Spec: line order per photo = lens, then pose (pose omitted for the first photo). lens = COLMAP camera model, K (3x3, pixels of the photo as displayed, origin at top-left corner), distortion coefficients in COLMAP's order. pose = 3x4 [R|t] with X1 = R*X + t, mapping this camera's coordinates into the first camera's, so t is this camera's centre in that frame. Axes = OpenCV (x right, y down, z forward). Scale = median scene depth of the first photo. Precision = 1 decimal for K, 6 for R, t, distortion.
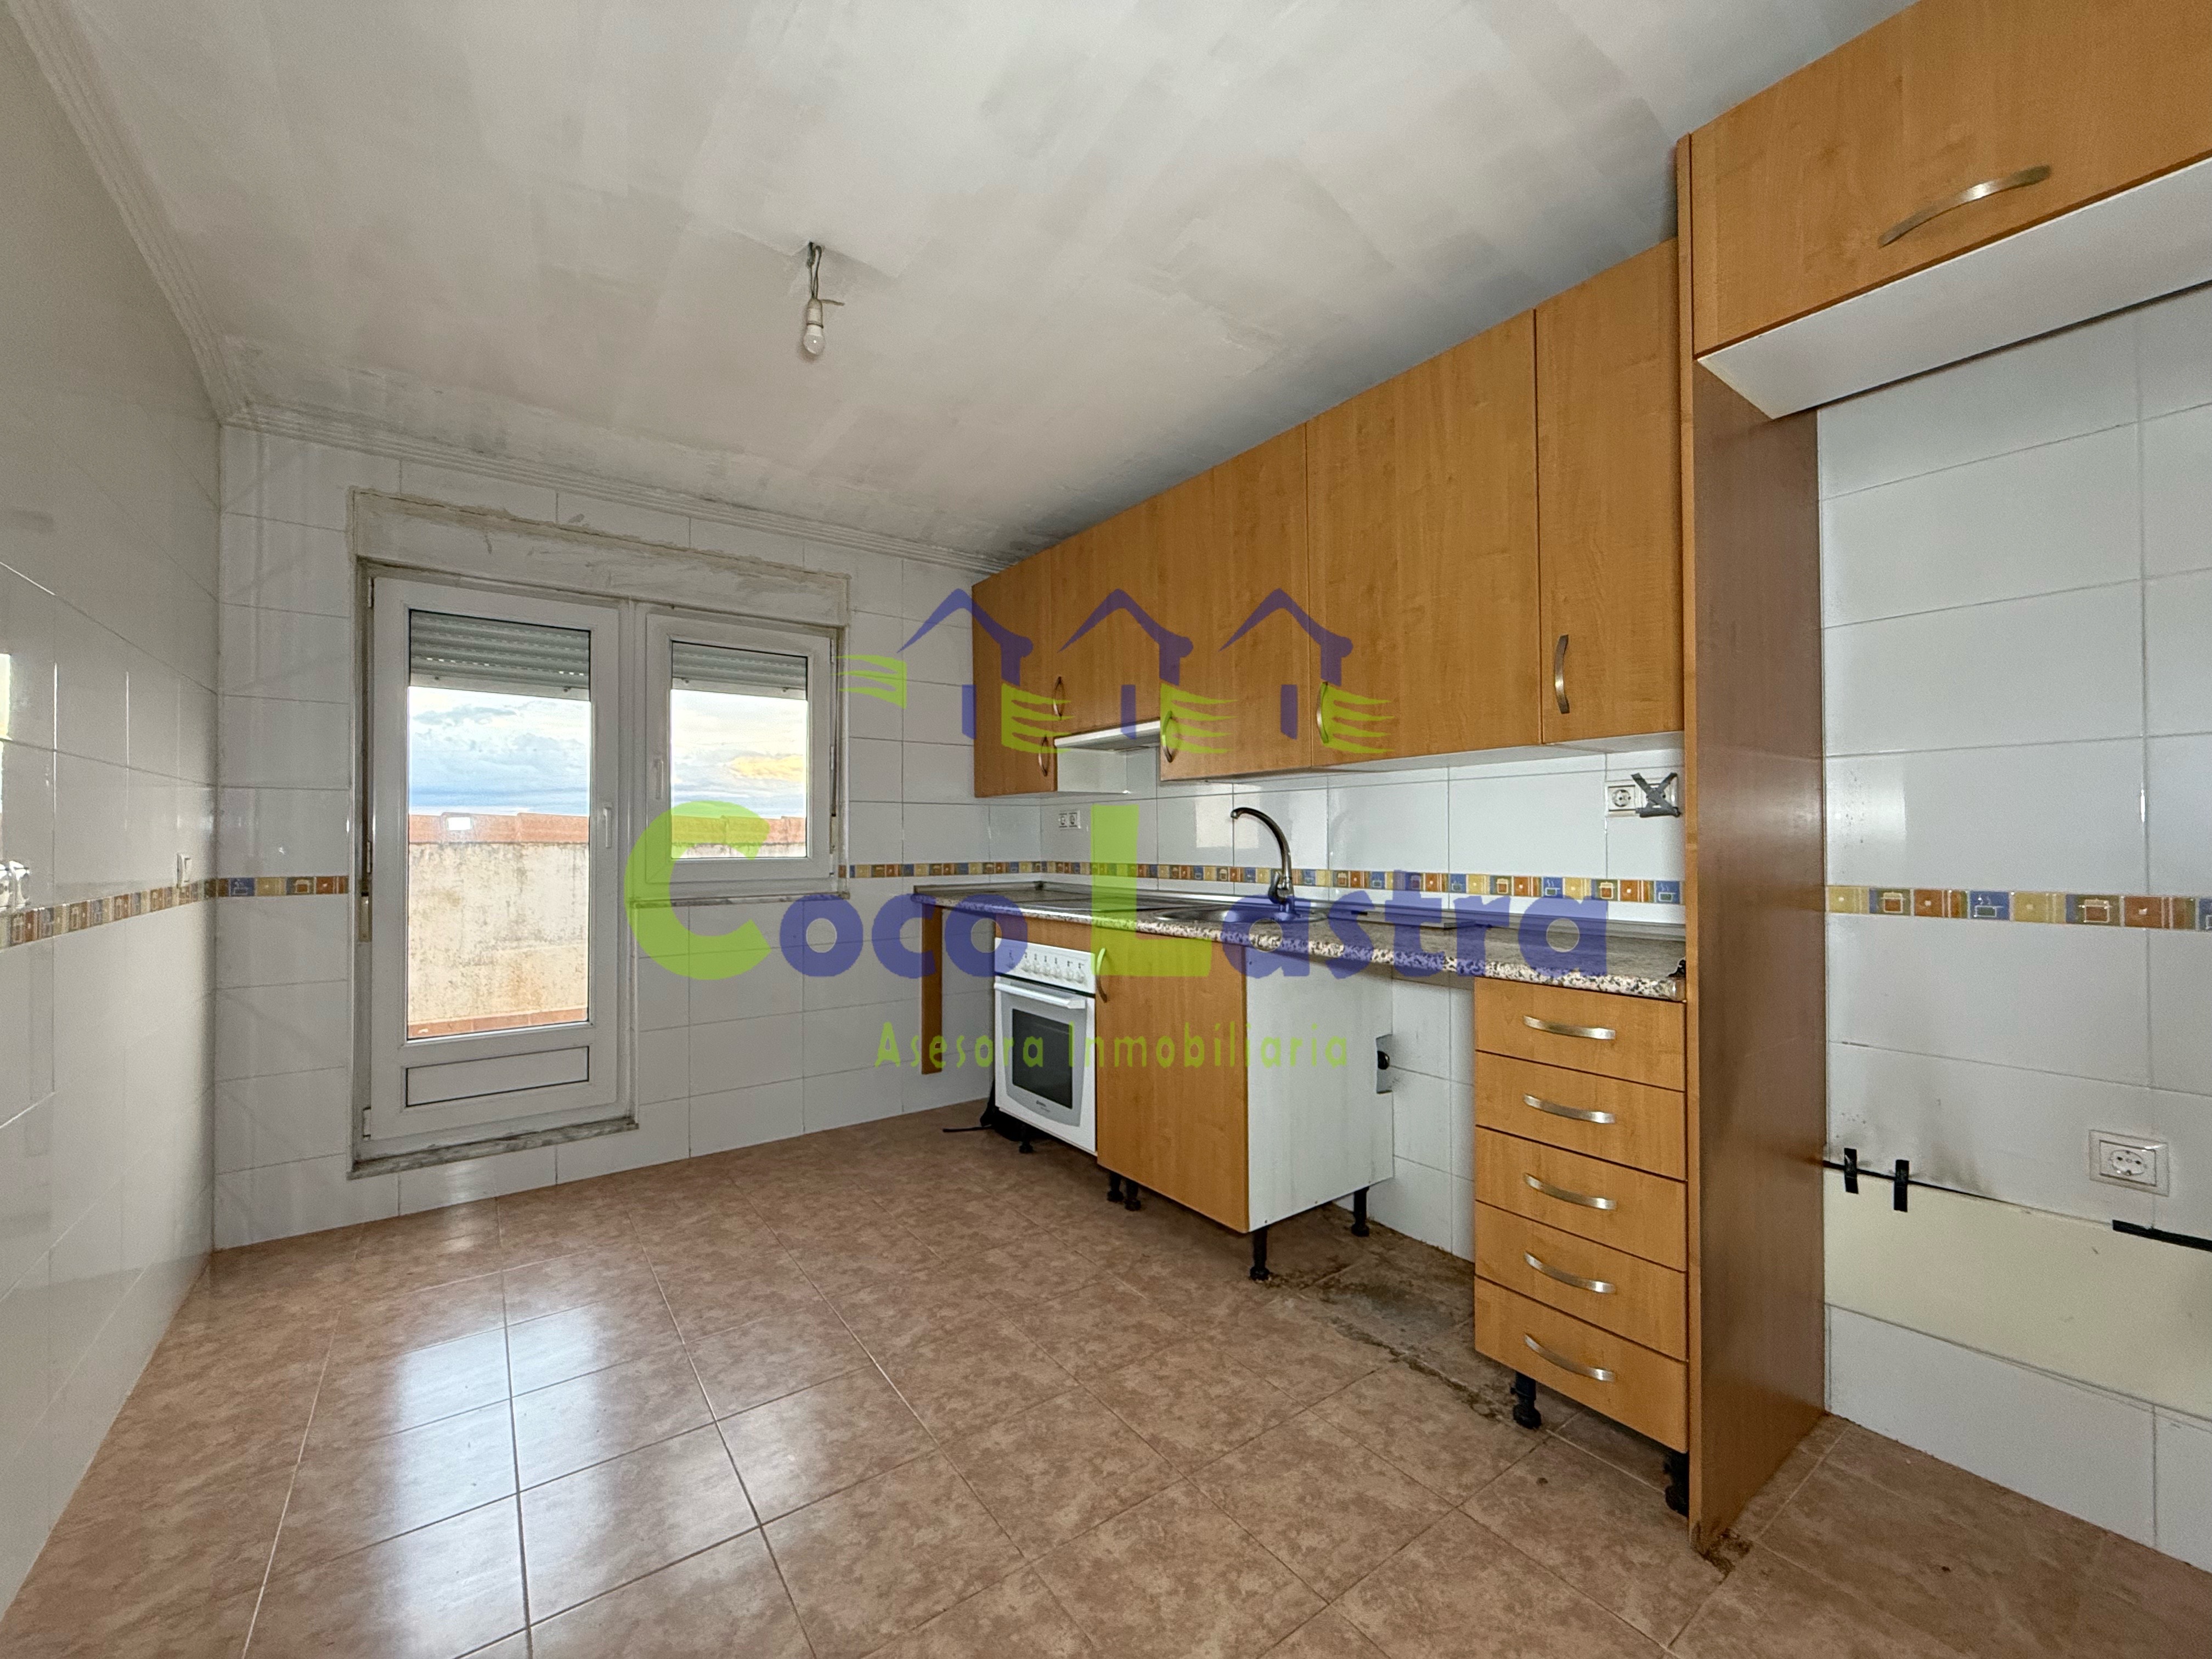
lens RADIAL K [[871.8, 0, 1100.8], [0, 871.8, 828.5], [0, 0, 1]] dist [0.001465, 0.000605]
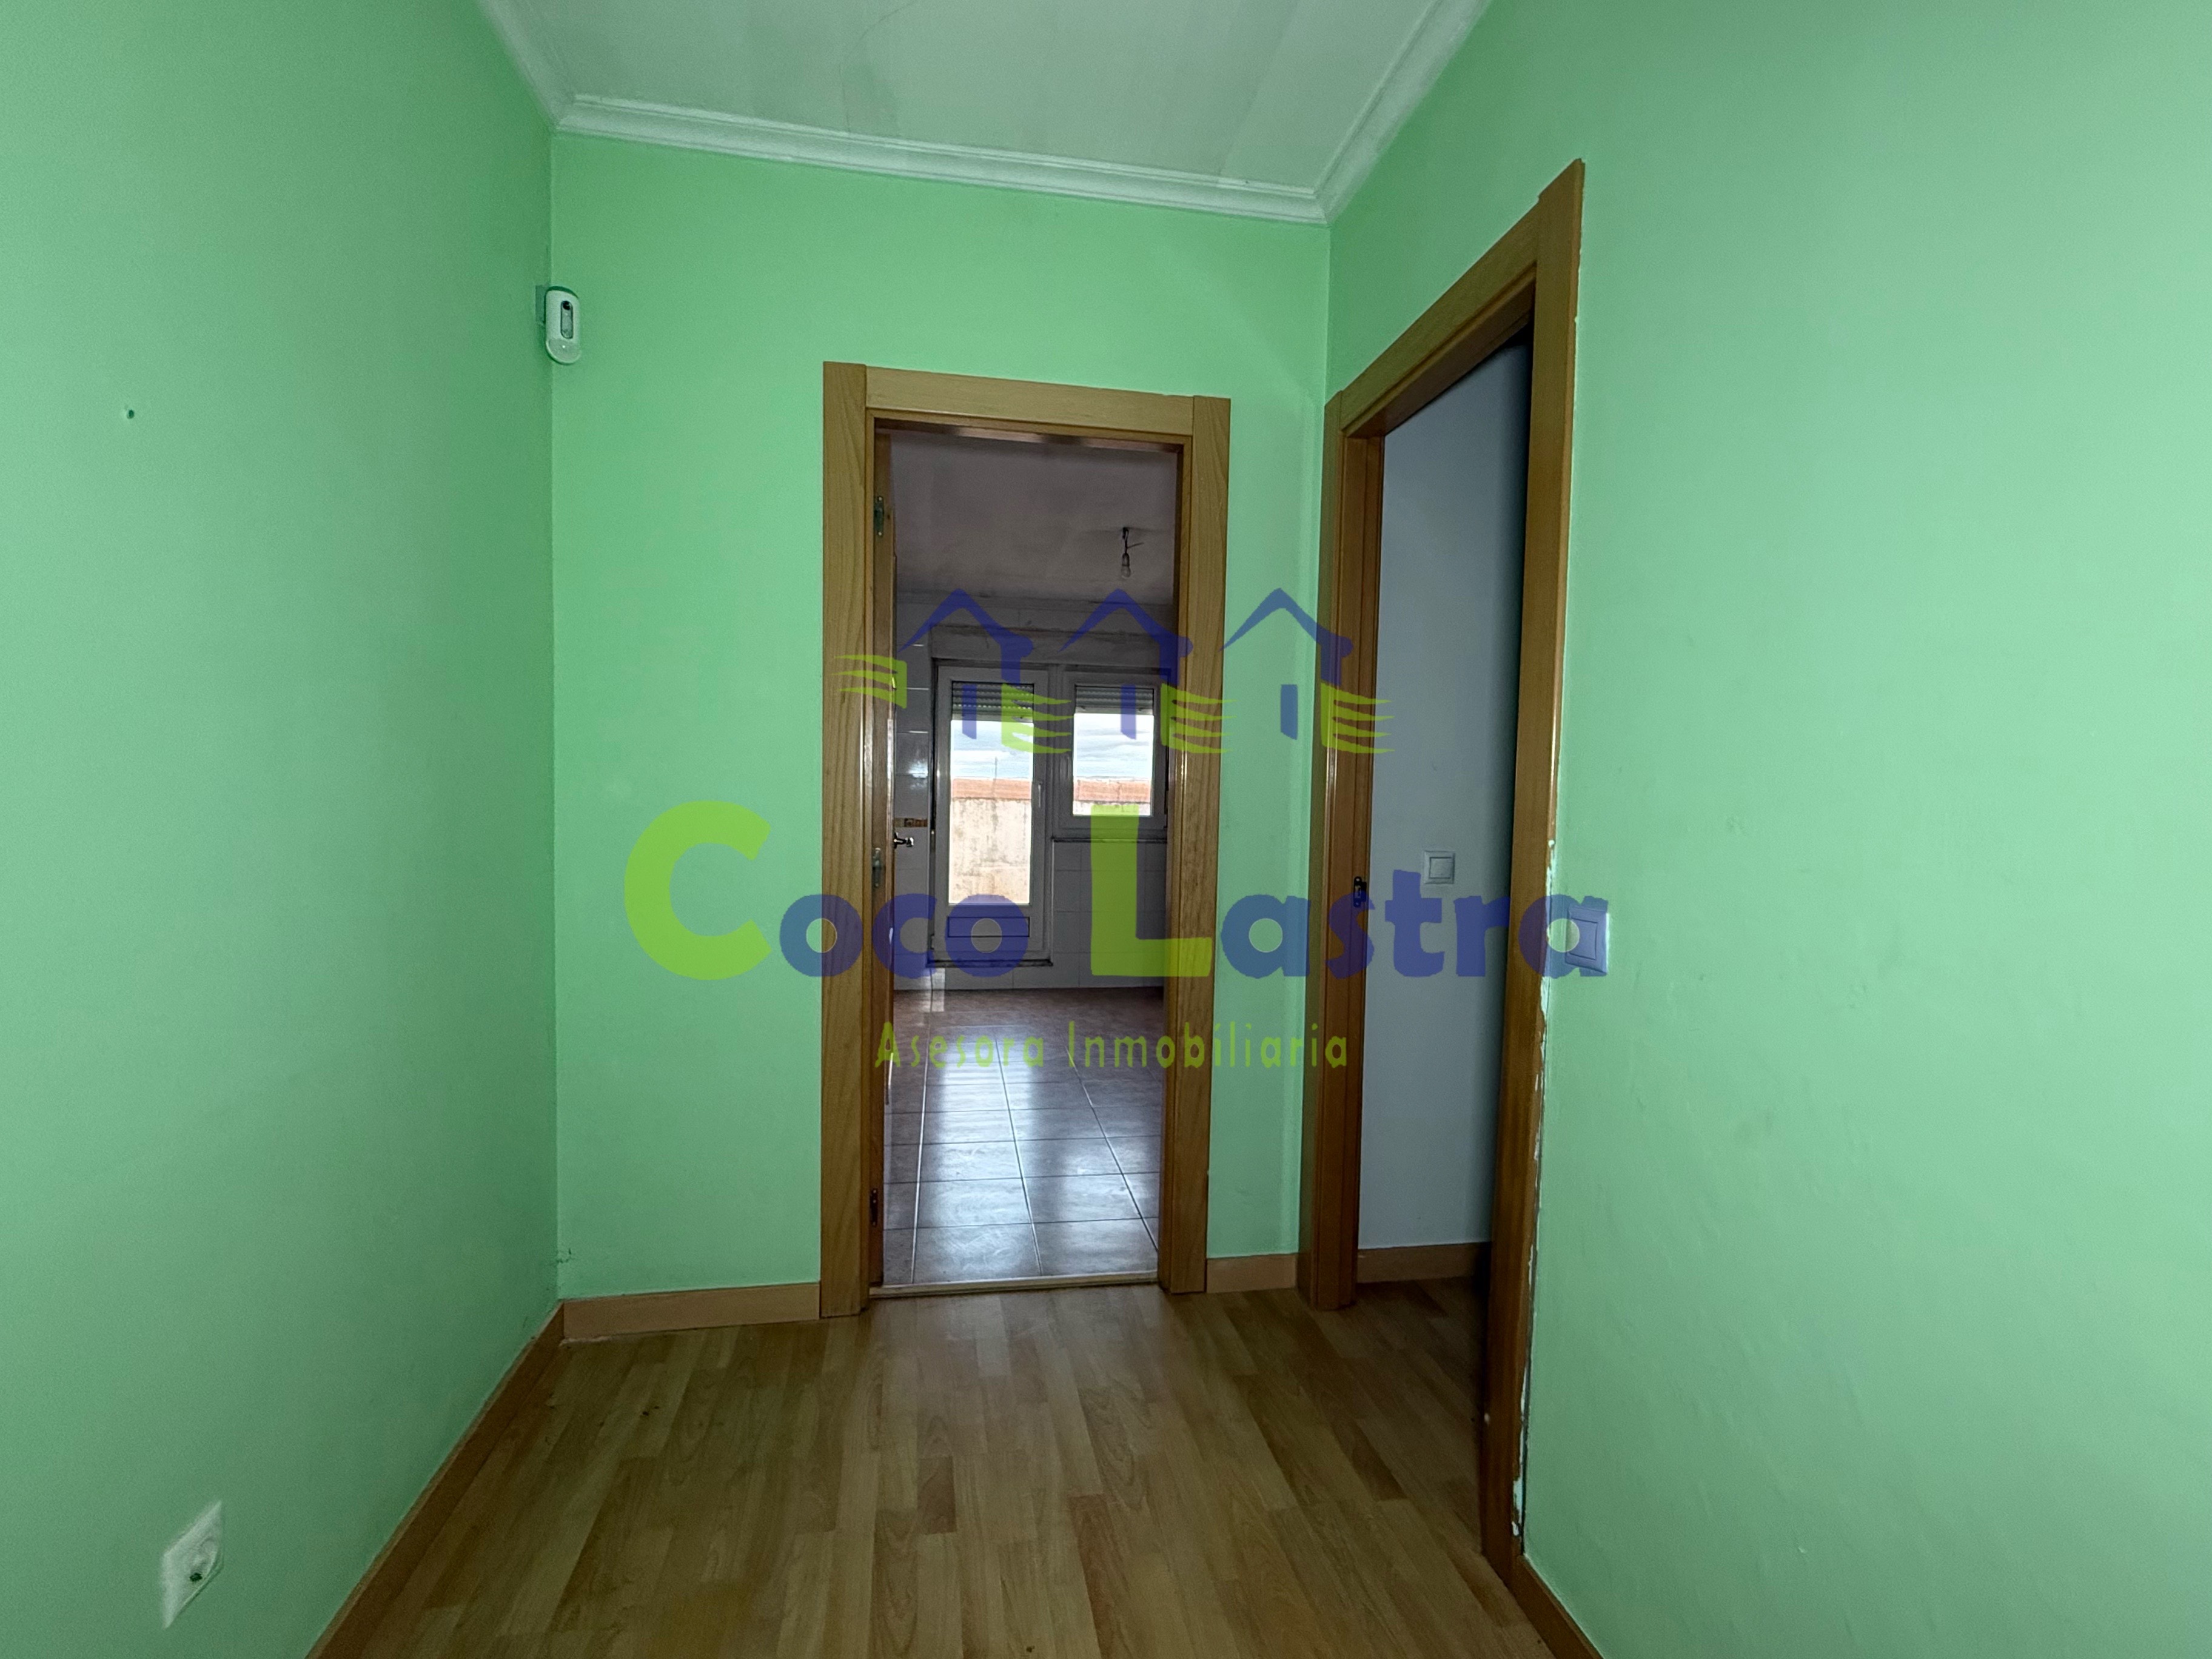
lens RADIAL K [[871.8, 0, 1099.0], [0, 871.8, 828.5], [0, 0, 1]] dist [0.001465, 0.000605]
pose [[0.895615, 0.041236, -0.442915, 0.316788], [-0.018300, 0.998267, 0.055936, -0.034811], [0.444454, -0.041992, 0.894817, -0.515460]]
